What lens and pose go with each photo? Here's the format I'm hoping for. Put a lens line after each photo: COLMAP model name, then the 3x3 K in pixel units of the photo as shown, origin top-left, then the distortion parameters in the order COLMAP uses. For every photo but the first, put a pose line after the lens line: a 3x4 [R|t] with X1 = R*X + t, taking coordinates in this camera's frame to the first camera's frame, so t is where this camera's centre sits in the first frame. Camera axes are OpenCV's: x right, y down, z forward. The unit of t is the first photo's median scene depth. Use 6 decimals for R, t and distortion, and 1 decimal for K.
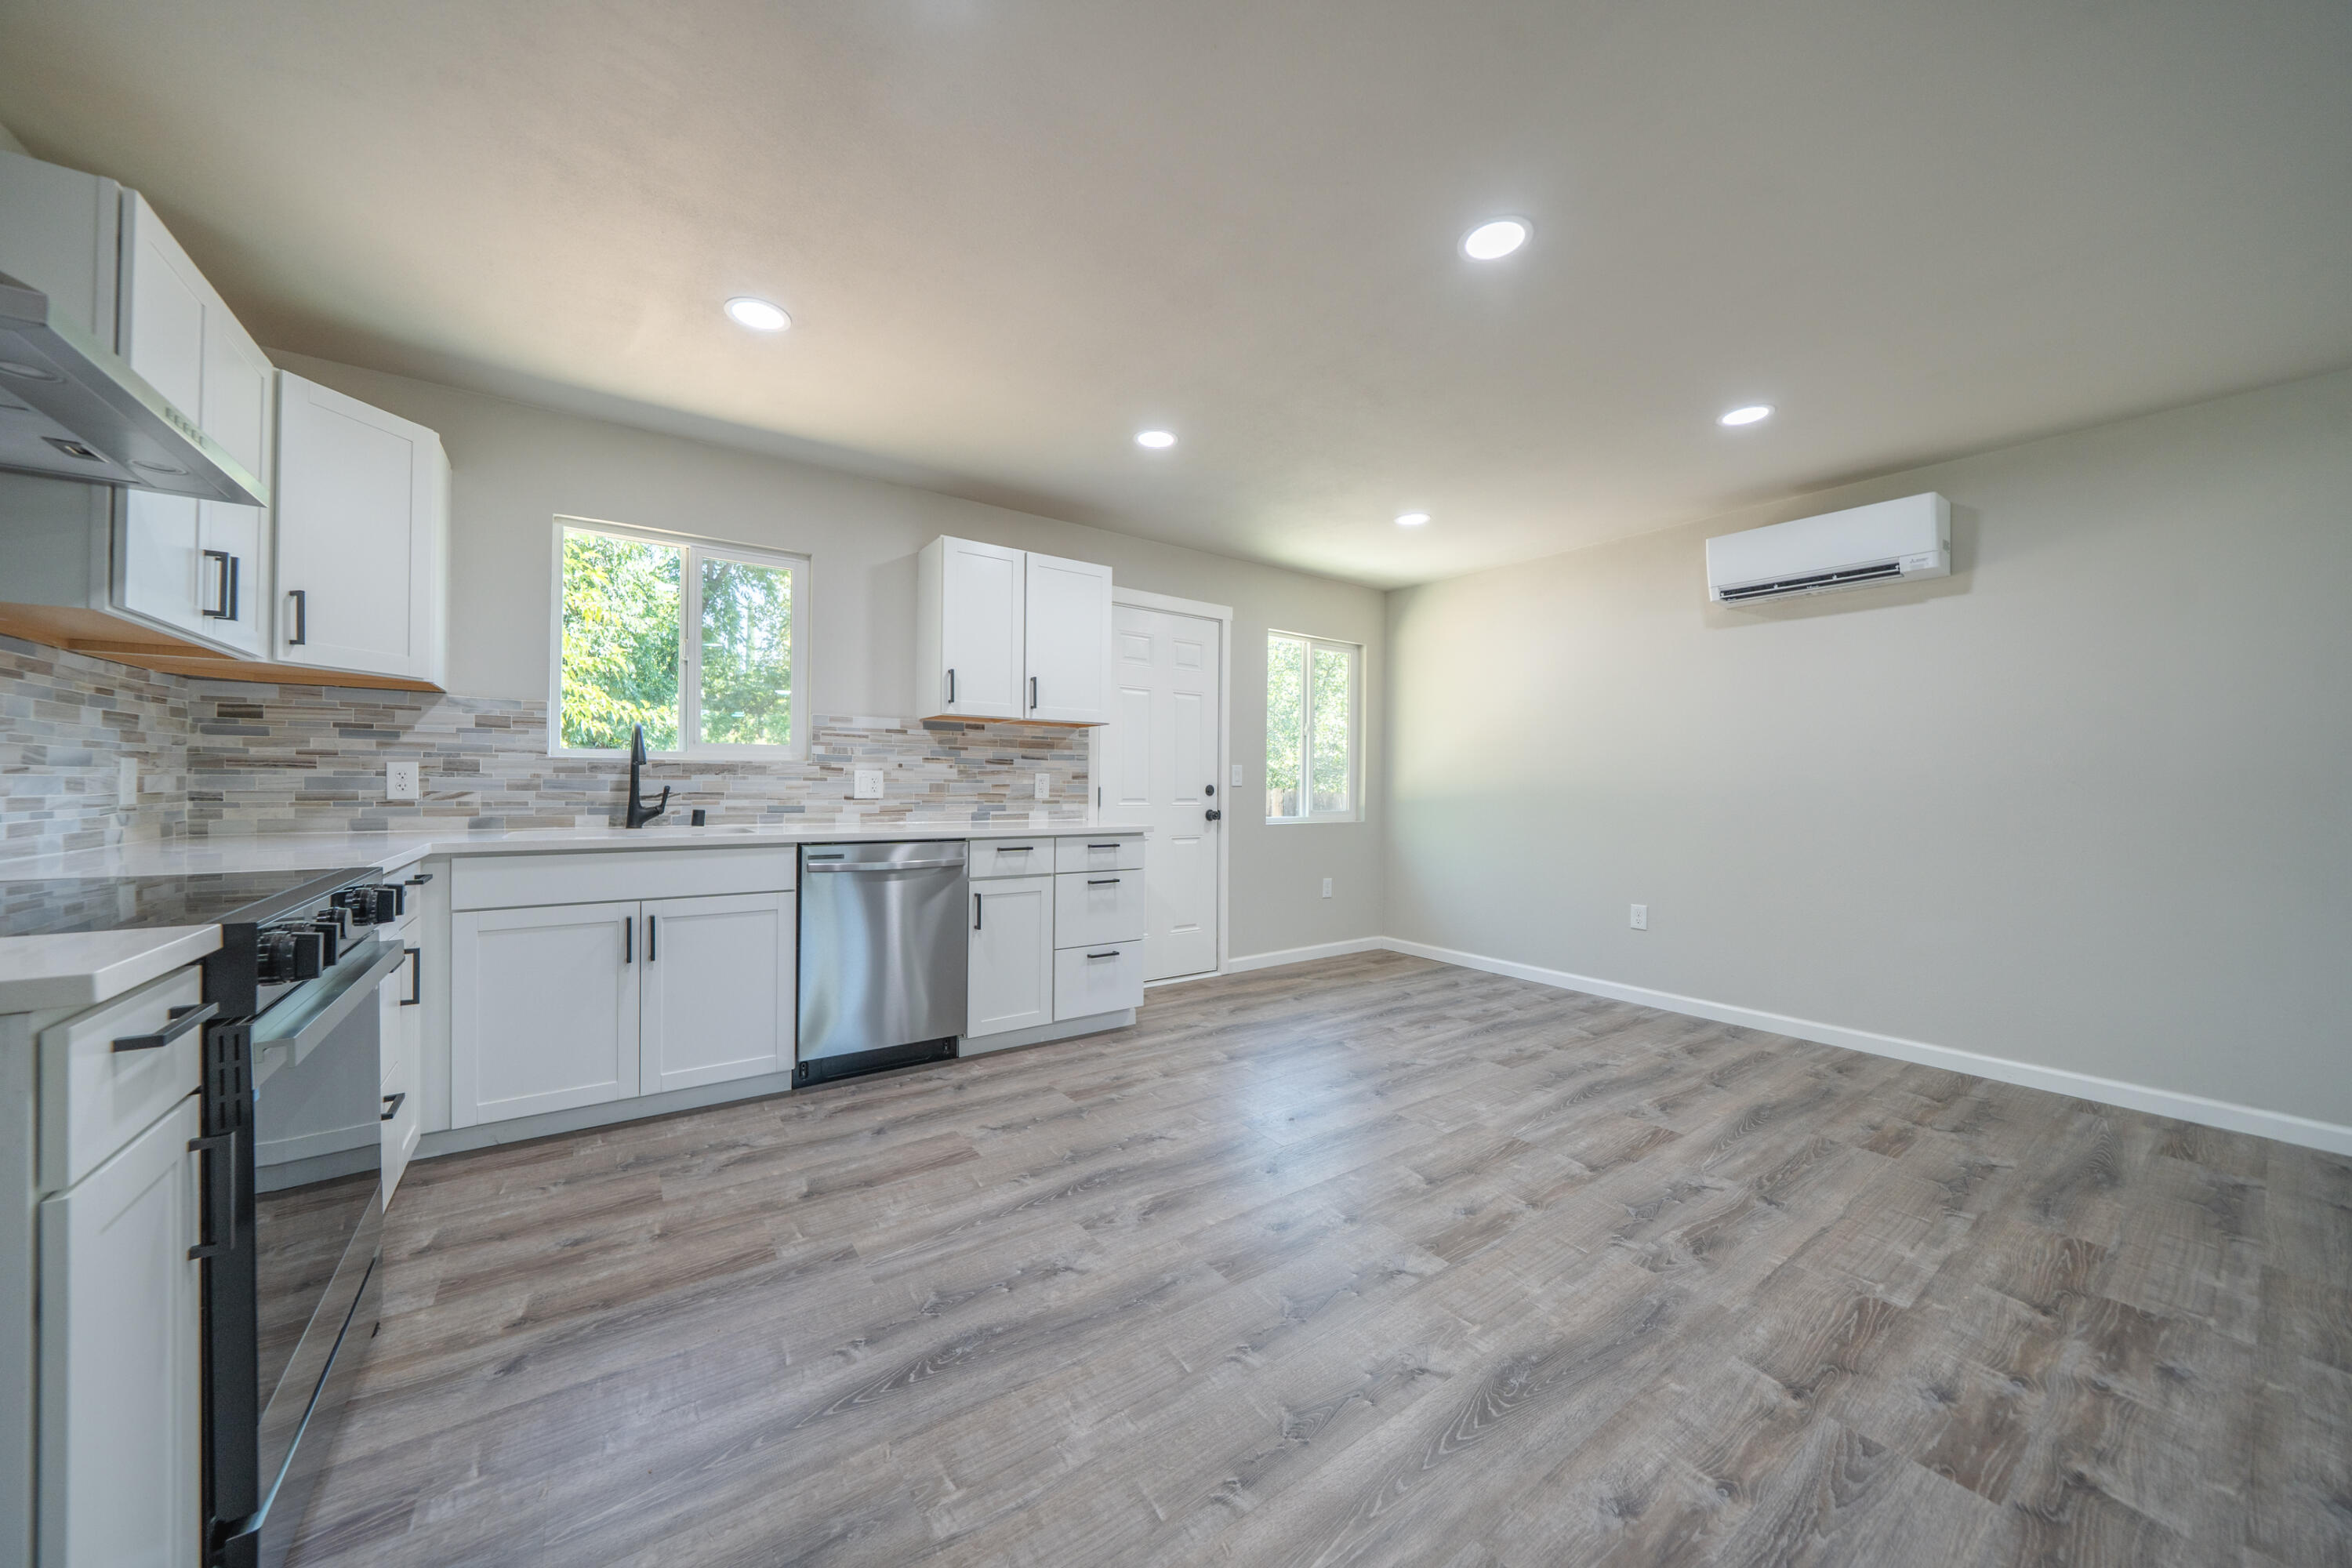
lens RADIAL K [[810.4, 0, 1168.2], [0, 810.4, 786.6], [0, 0, 1]] dist [-0.014136, 0.001405]
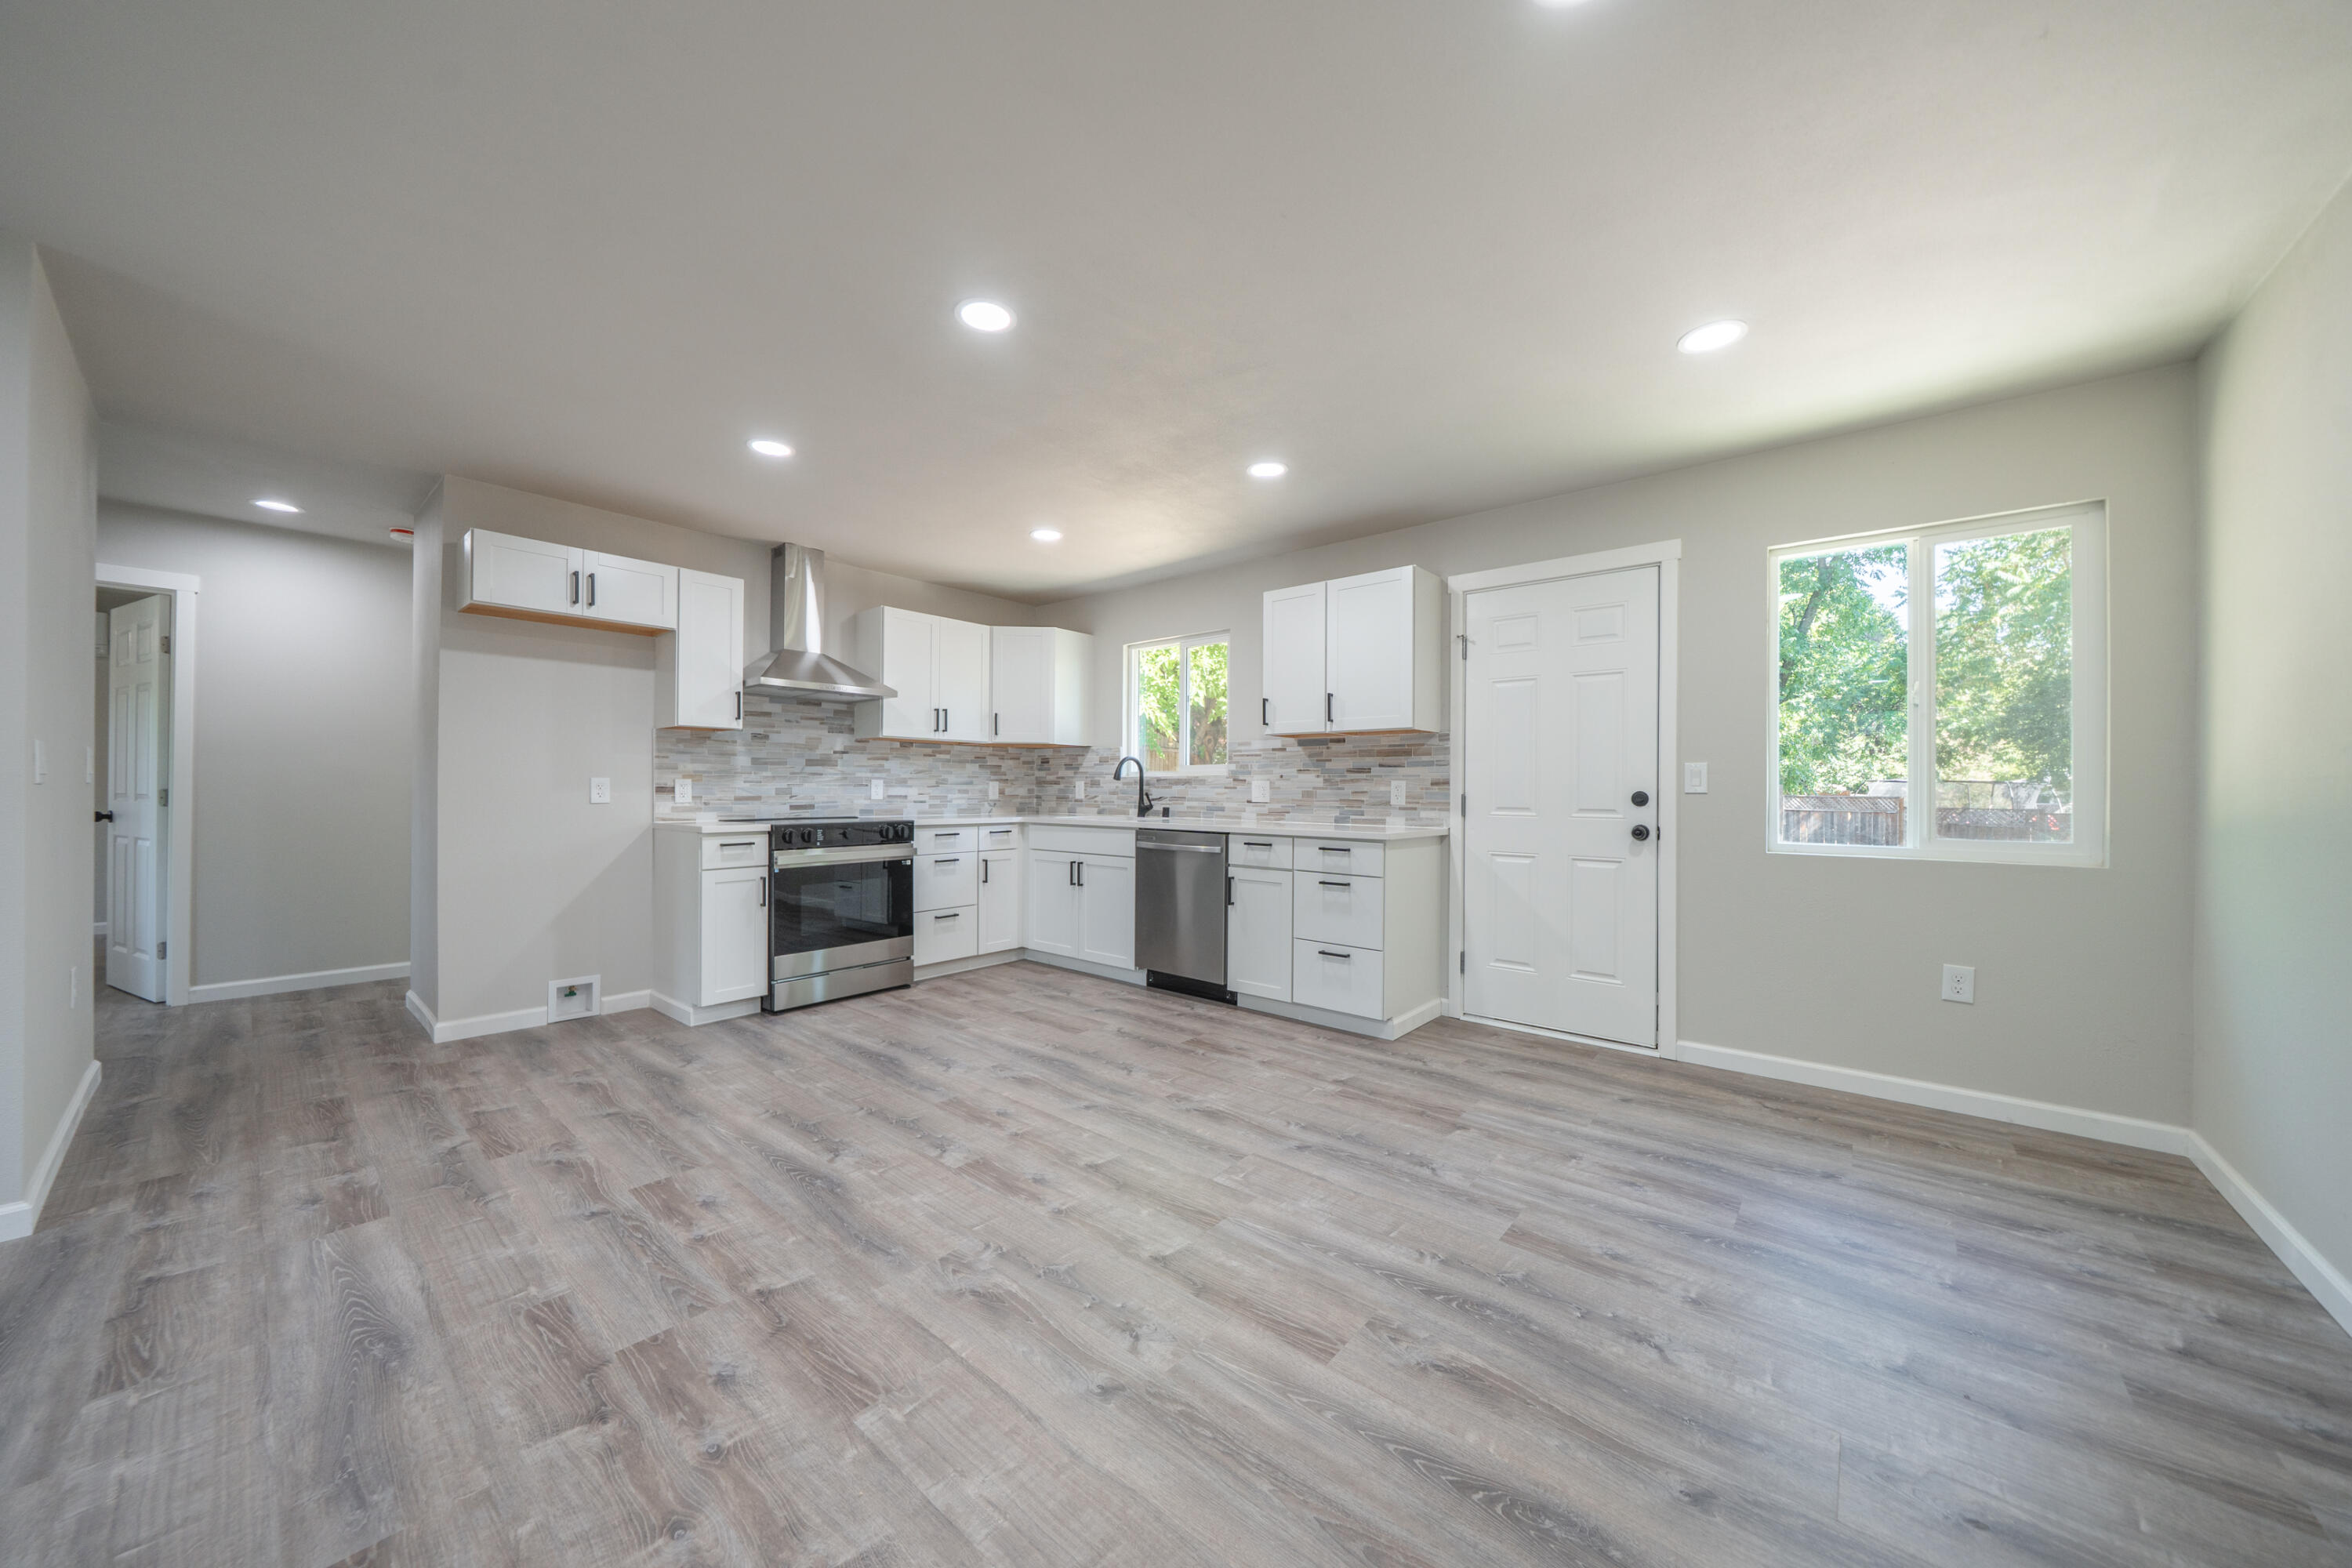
lens RADIAL K [[808.3, 0, 1161.6], [0, 808.3, 787.1], [0, 0, 1]] dist [-0.004247, -0.000047]
pose [[0.239370, -0.010654, -0.970870, 1.030198], [-0.006018, 0.999904, -0.012456, 0.008819], [0.970910, 0.008824, 0.239283, 0.628516]]
